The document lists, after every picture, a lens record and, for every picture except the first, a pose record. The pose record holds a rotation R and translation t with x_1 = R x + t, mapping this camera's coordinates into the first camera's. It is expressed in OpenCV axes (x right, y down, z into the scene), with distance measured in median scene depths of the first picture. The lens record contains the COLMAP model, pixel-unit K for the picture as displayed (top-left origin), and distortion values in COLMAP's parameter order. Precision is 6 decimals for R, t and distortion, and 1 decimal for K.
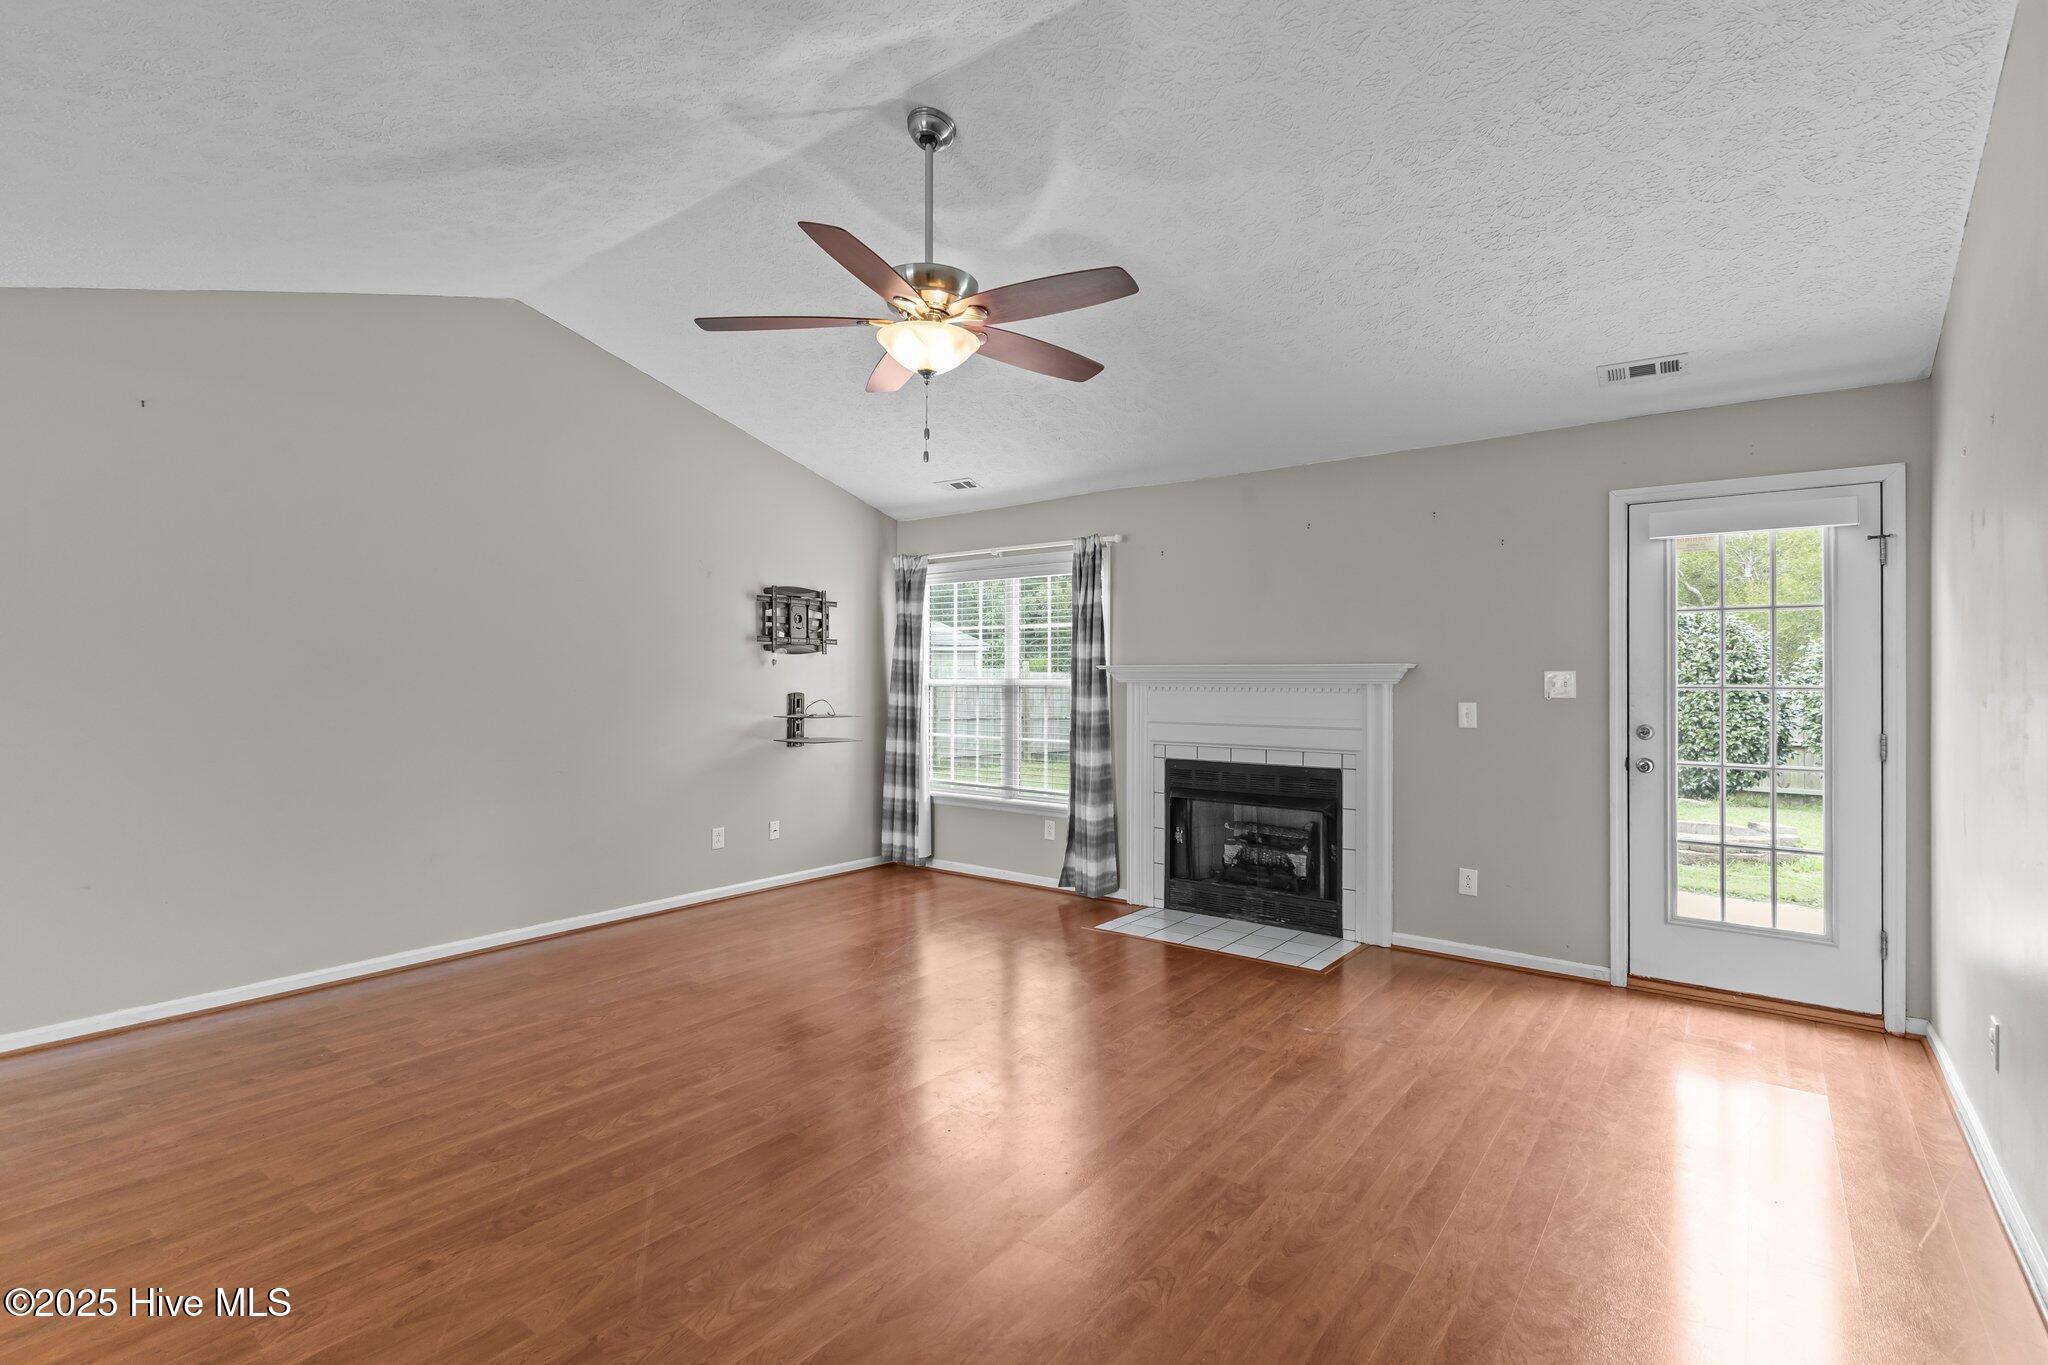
lens RADIAL K [[938.2, 0, 1034.5], [0, 938.2, 665.9], [0, 0, 1]] dist [0.001065, -0.000228]
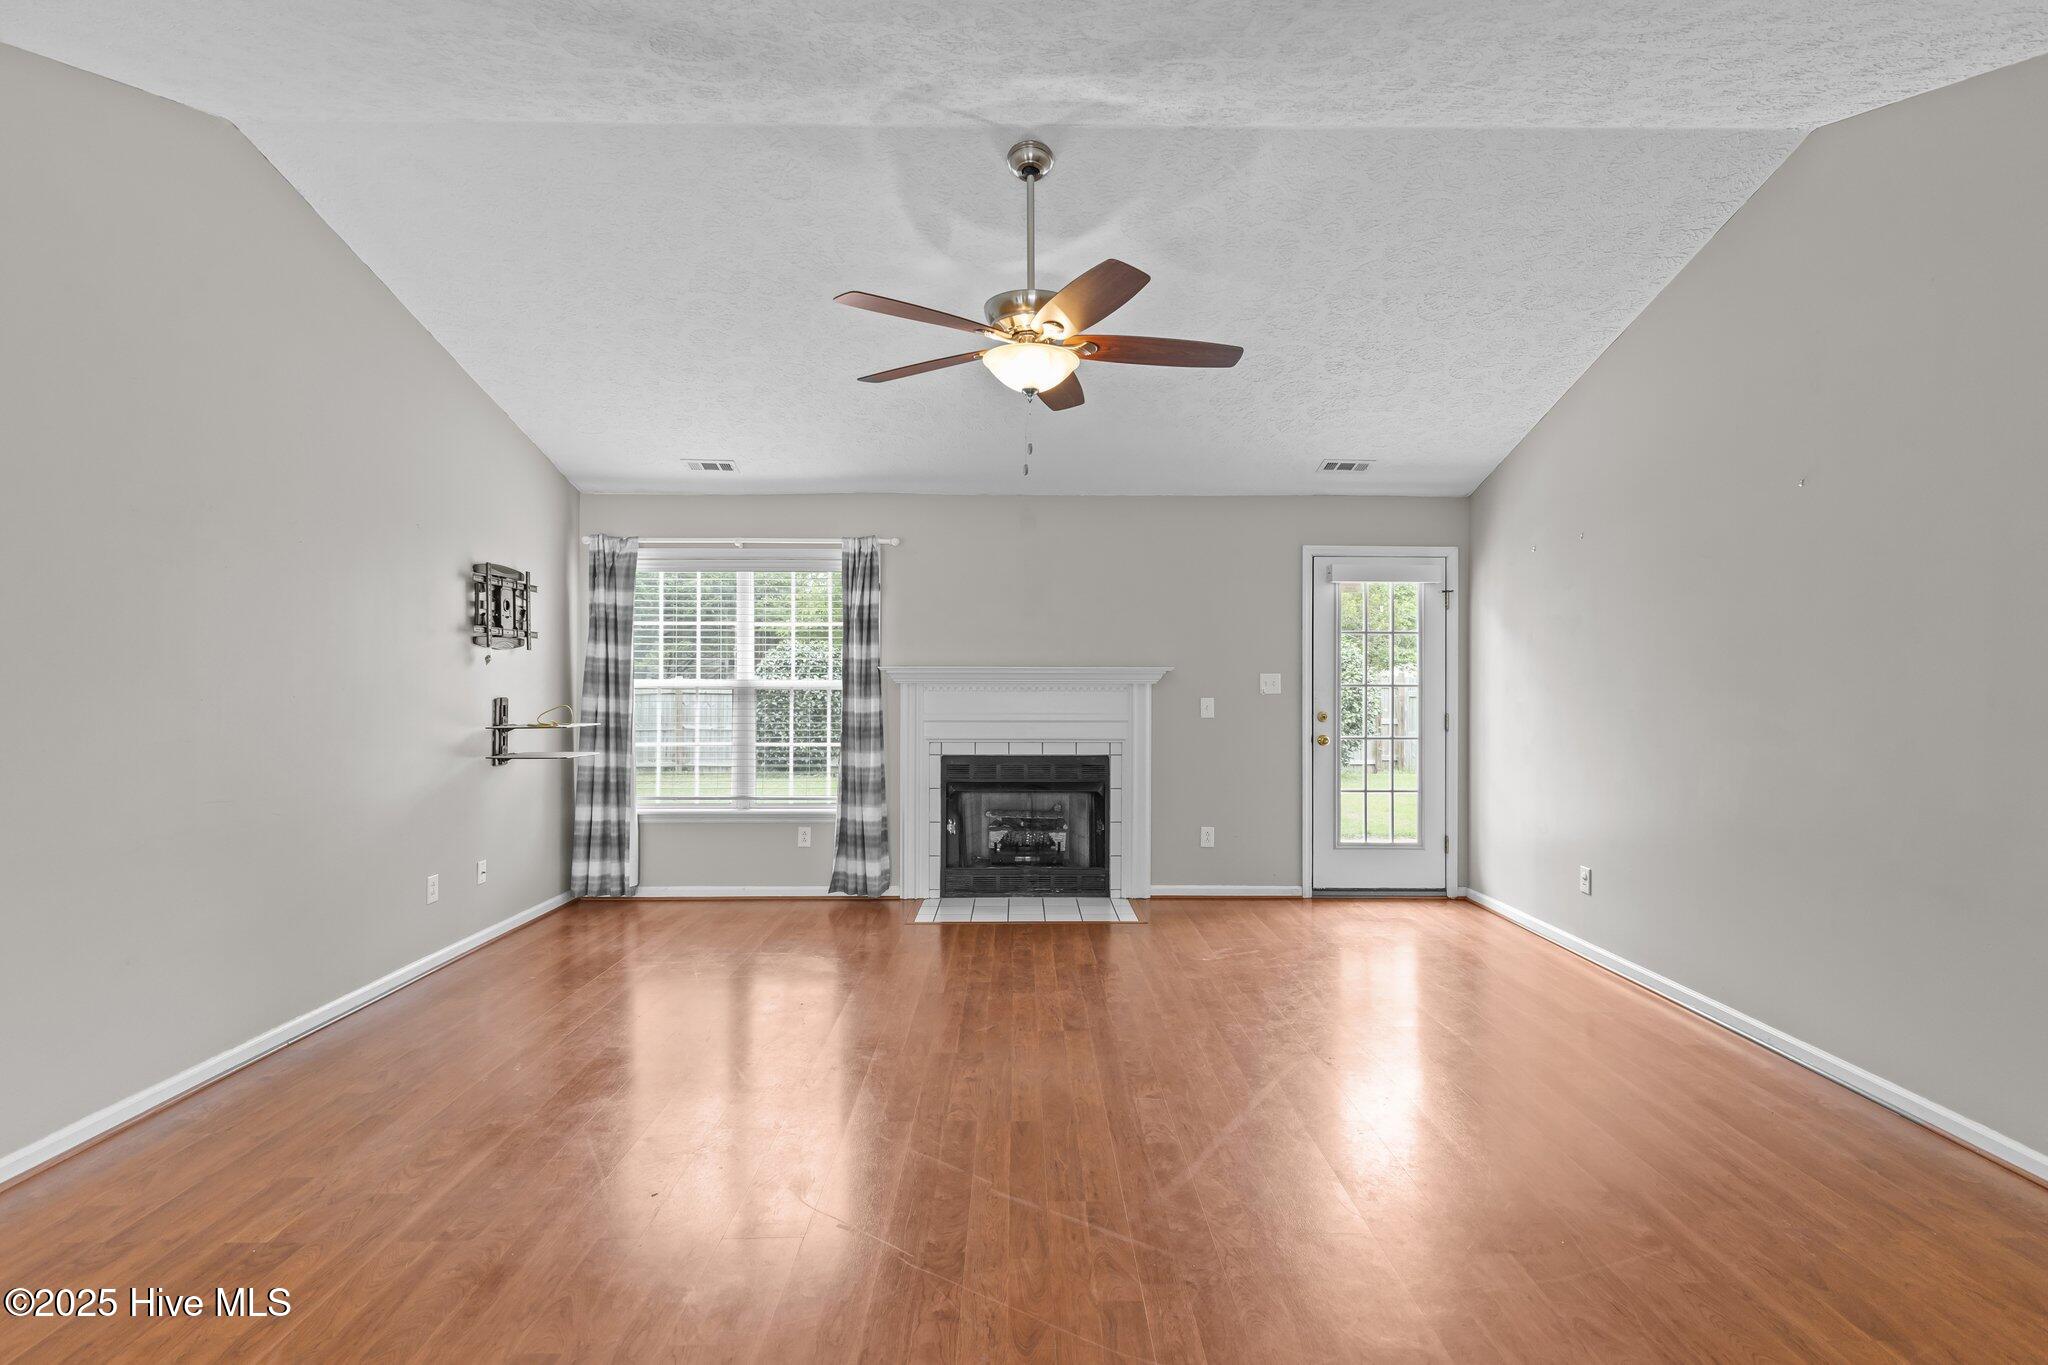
lens RADIAL K [[976.9, 0, 1031.2], [0, 976.9, 669.2], [0, 0, 1]] dist [0.007808, -0.002560]
pose [[0.790349, 0.005581, 0.612632, -0.531962], [-0.007728, 0.999970, 0.000860, 0.000180], [-0.612609, -0.005414, 0.790368, 0.084542]]
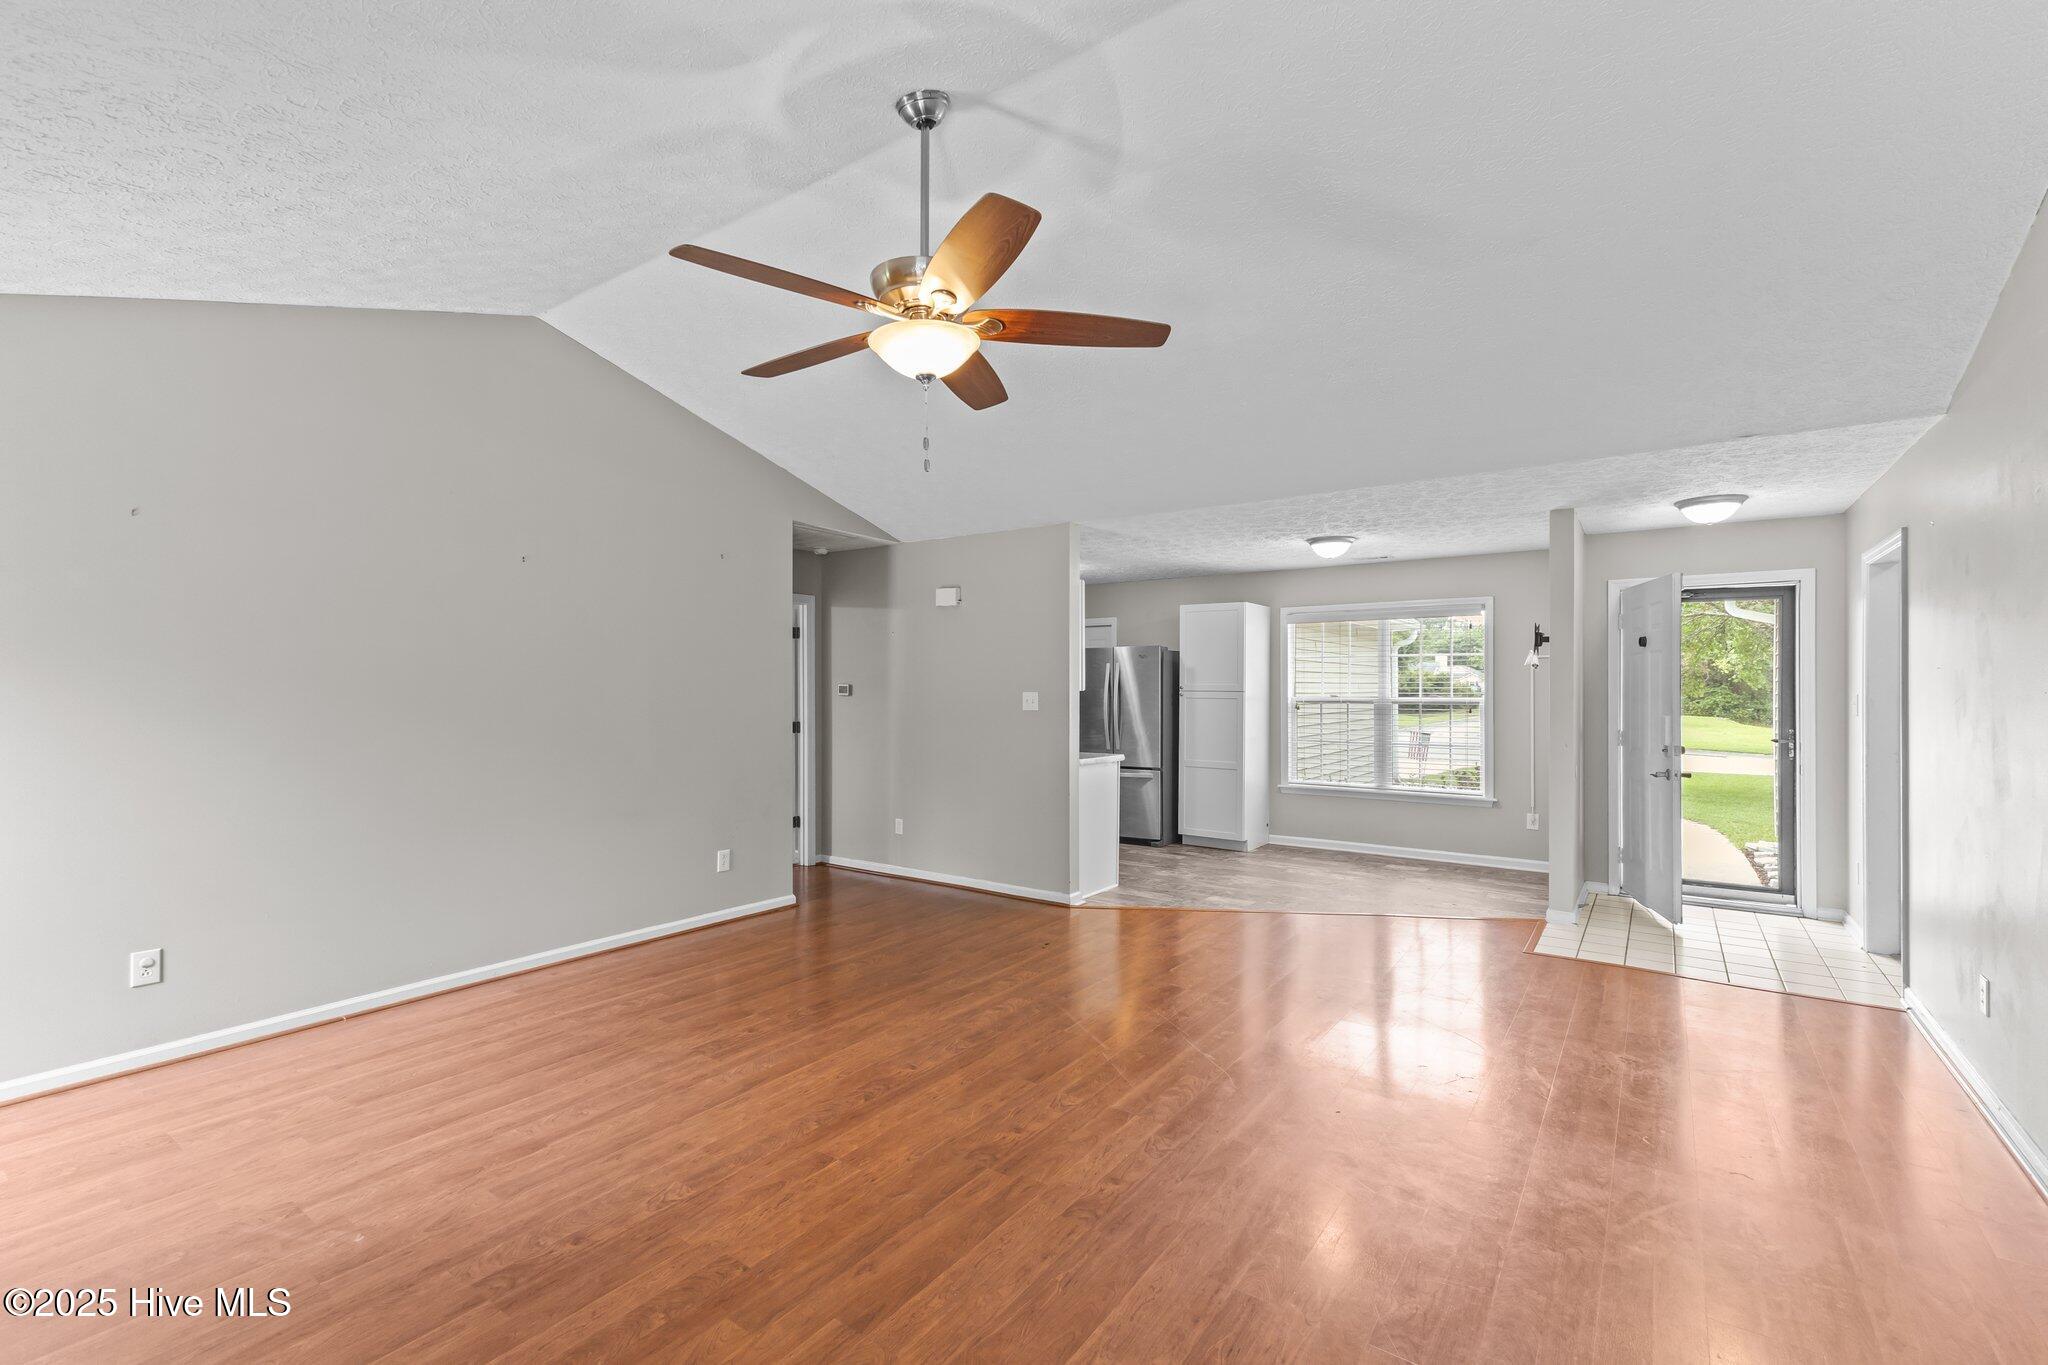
lens RADIAL K [[890.5, 0, 1024.8], [0, 890.5, 685.7], [0, 0, 1]] dist [0.002413, 0.000281]
pose [[-0.999651, -0.001633, -0.026367, -0.126622], [-0.001214, 0.999873, -0.015895, 0.003370], [0.026389, -0.015858, -0.999526, 1.262493]]
